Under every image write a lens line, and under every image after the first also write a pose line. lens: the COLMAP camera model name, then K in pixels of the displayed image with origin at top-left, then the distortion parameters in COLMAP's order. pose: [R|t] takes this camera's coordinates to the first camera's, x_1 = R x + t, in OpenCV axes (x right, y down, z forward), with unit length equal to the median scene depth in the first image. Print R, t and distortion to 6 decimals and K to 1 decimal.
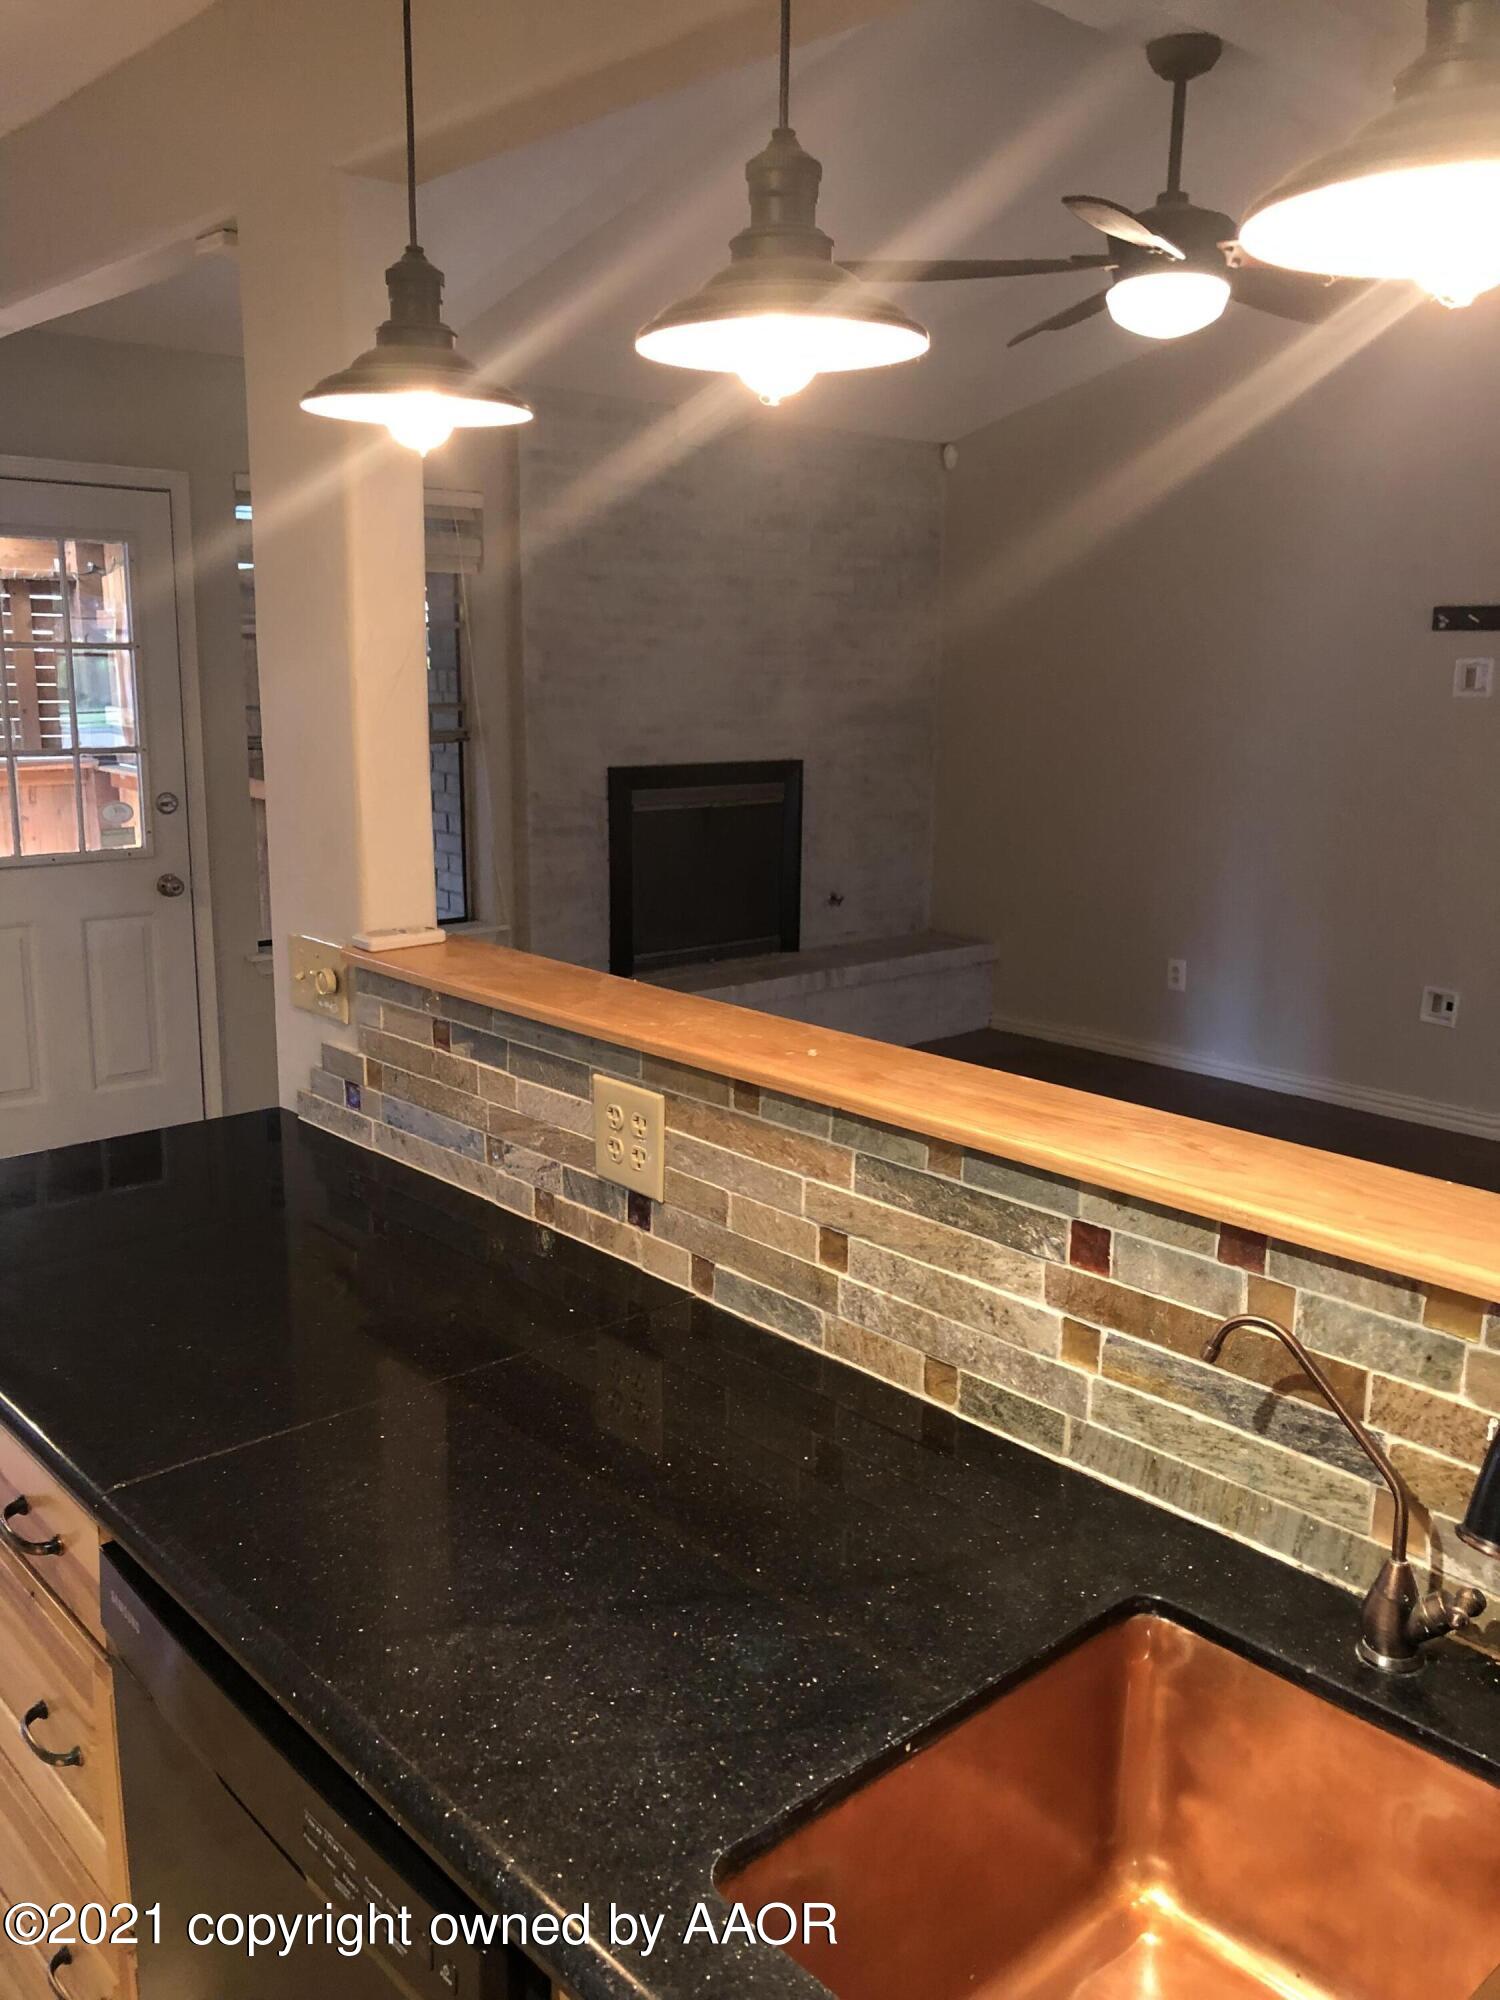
lens RADIAL K [[1610.2, 0, 768.2], [0, 1610.2, 989.7], [0, 0, 1]] dist [0.040559, -0.046041]
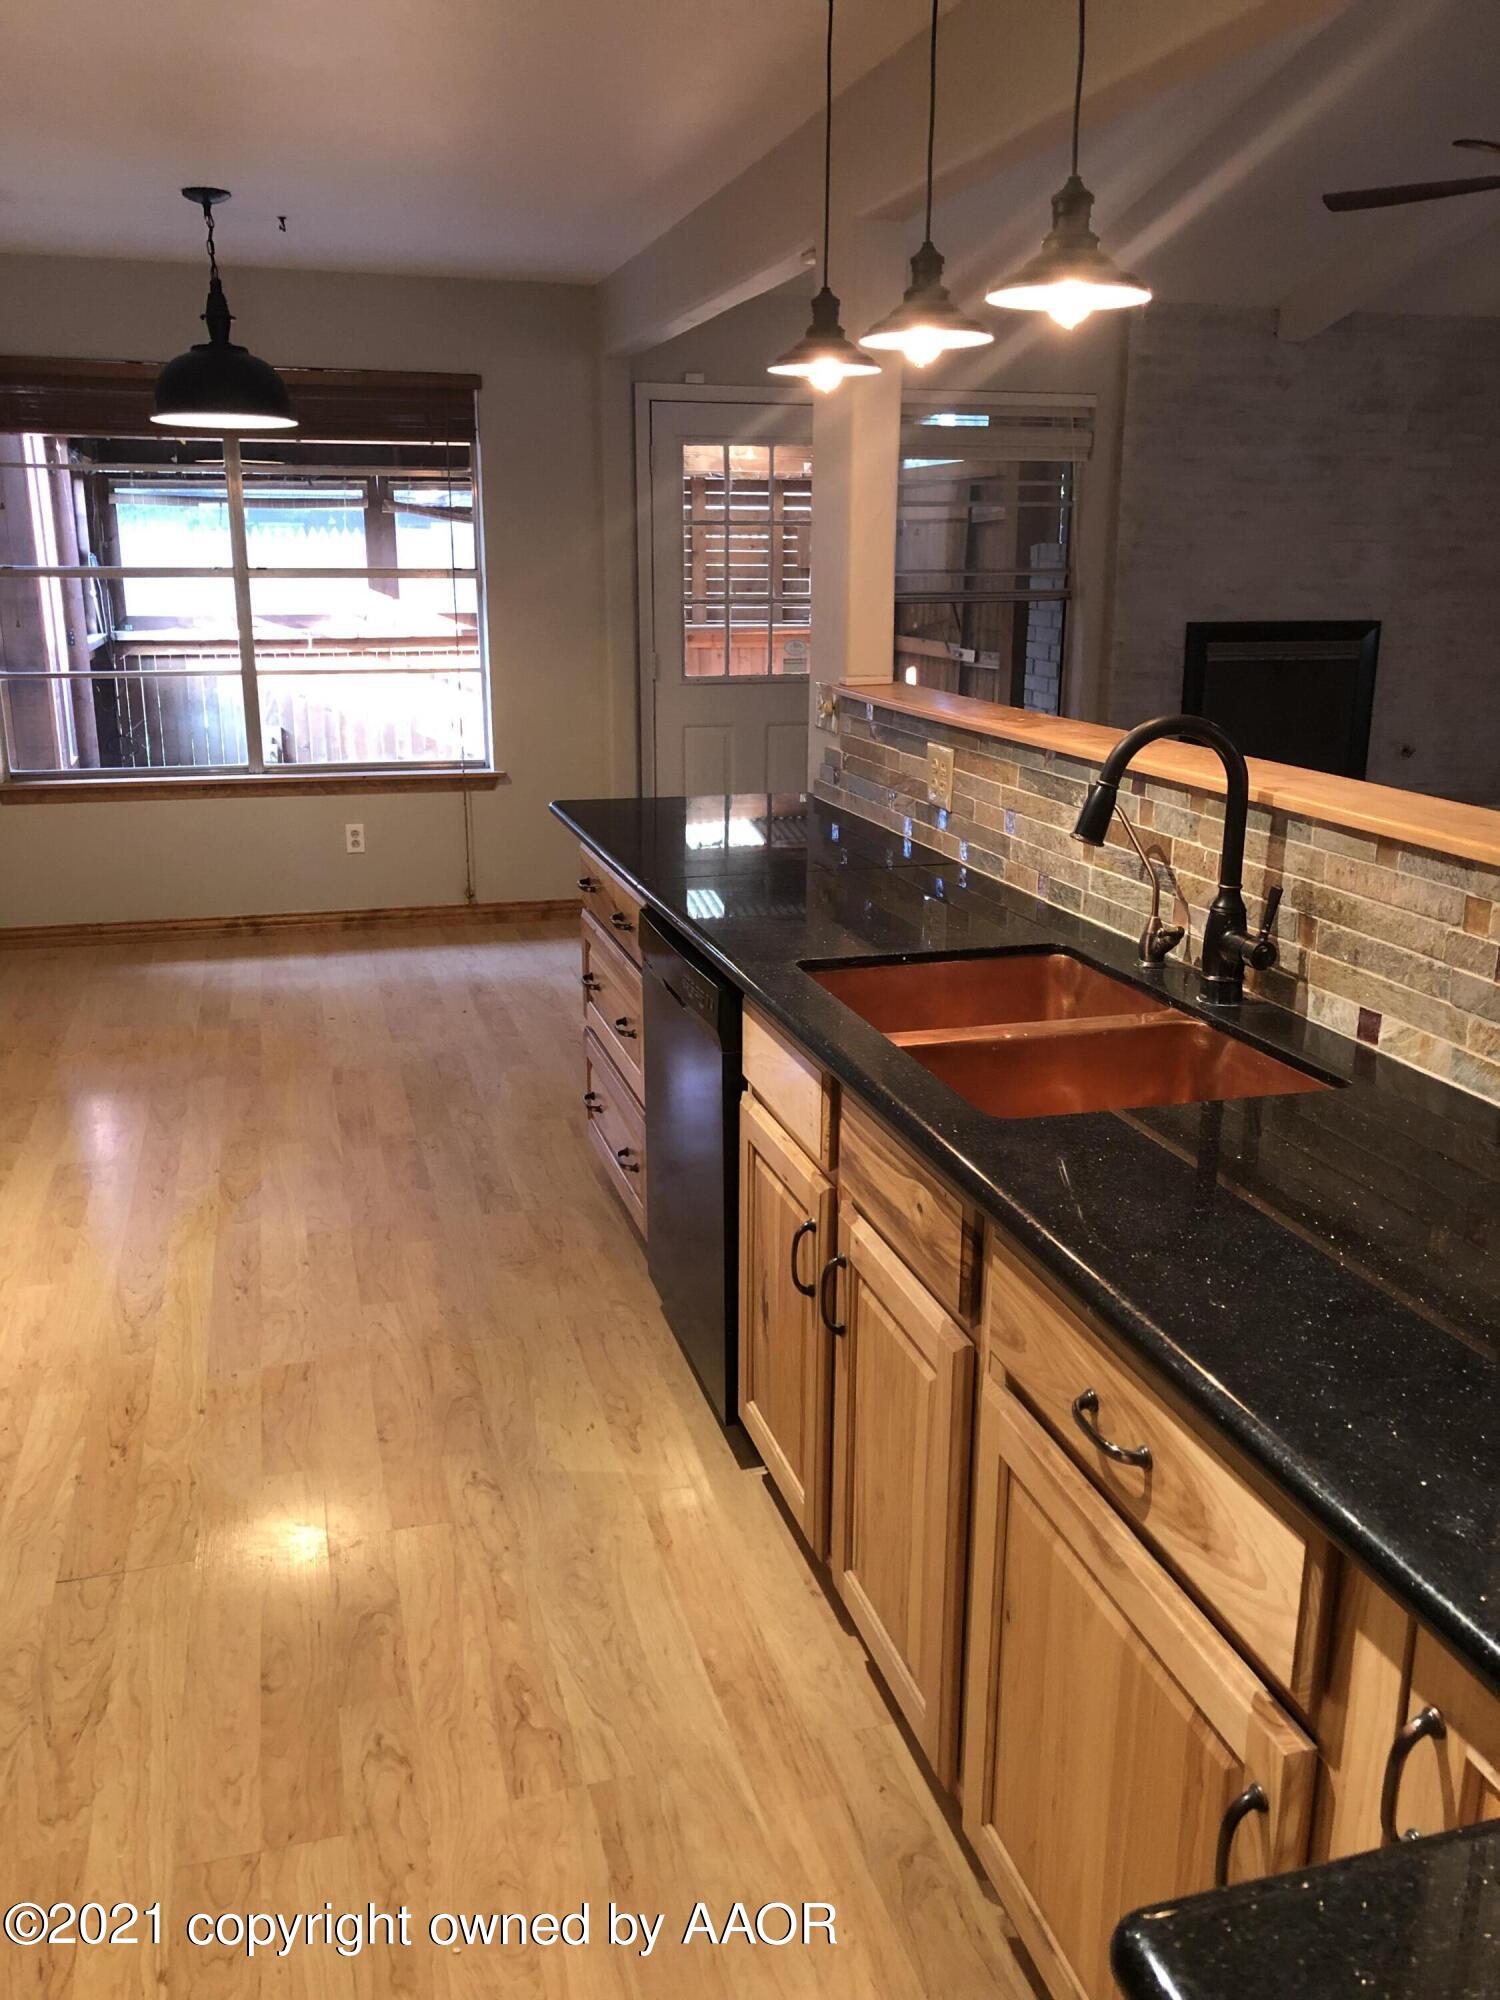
lens RADIAL K [[1610.2, 0, 753.1], [0, 1610.2, 968.7], [0, 0, 1]] dist [0.040559, -0.046041]
pose [[0.892104, 0.103316, -0.439859, 0.676872], [-0.082885, 0.994406, 0.065467, 0.260045], [0.444162, -0.021946, 0.895677, -0.865167]]
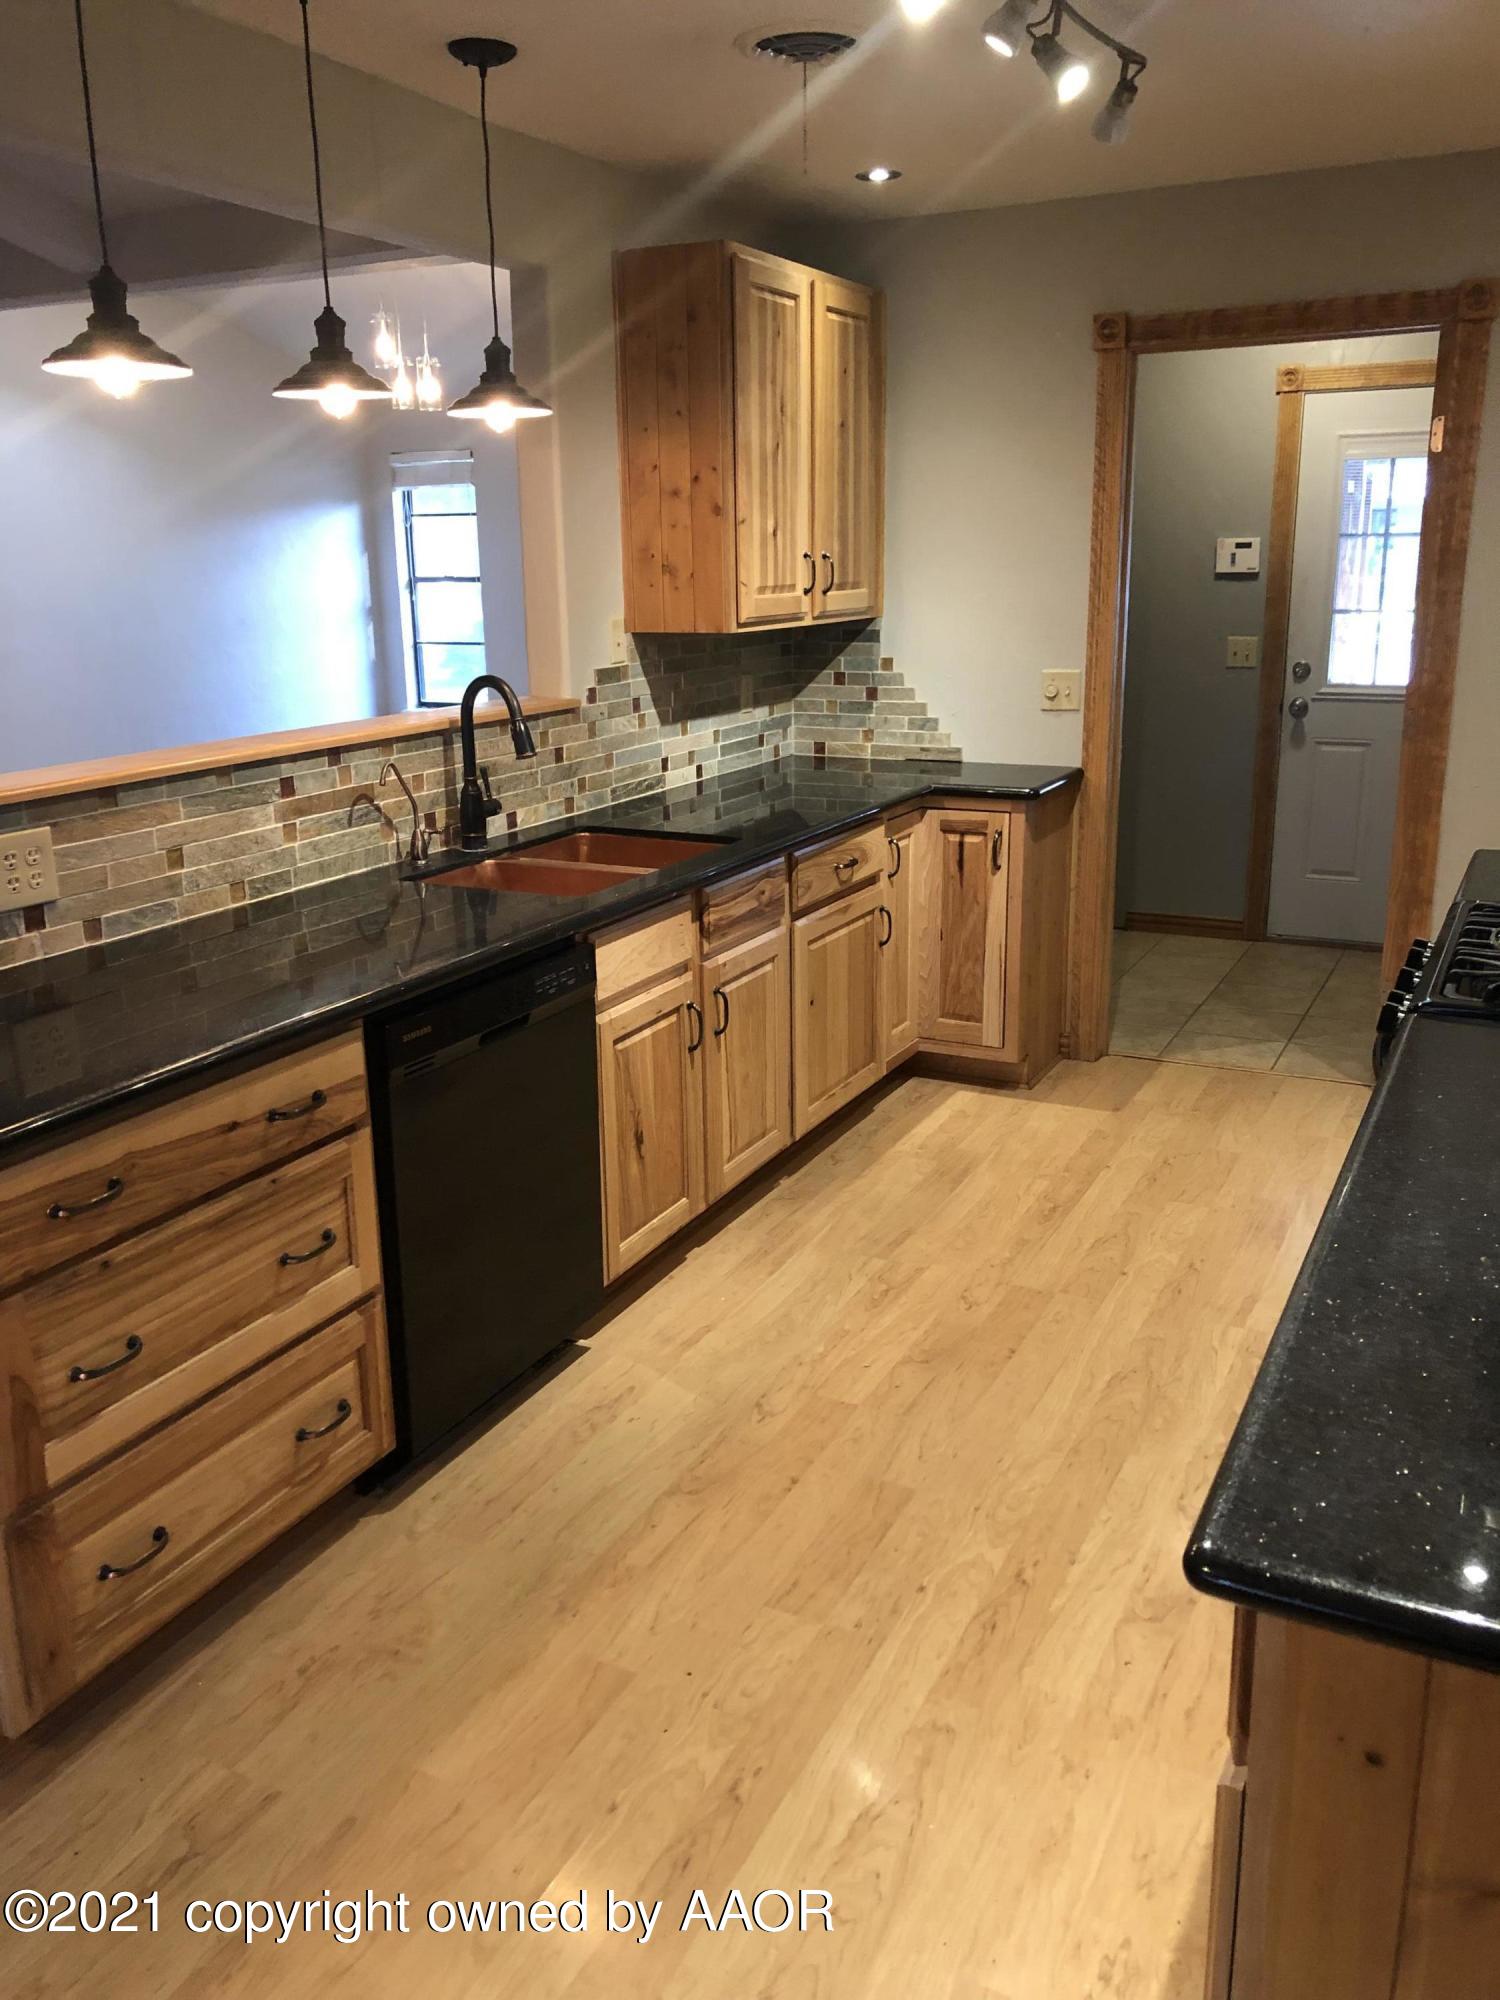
lens RADIAL K [[1610.2, 0, 720.0], [0, 1610.2, 1010.1], [0, 0, 1]] dist [0.040559, -0.046041]
pose [[-0.325598, -0.269913, 0.906164, -2.077421], [0.203956, 0.915775, 0.346060, -0.209944], [-0.923249, 0.297494, -0.243124, 1.046309]]
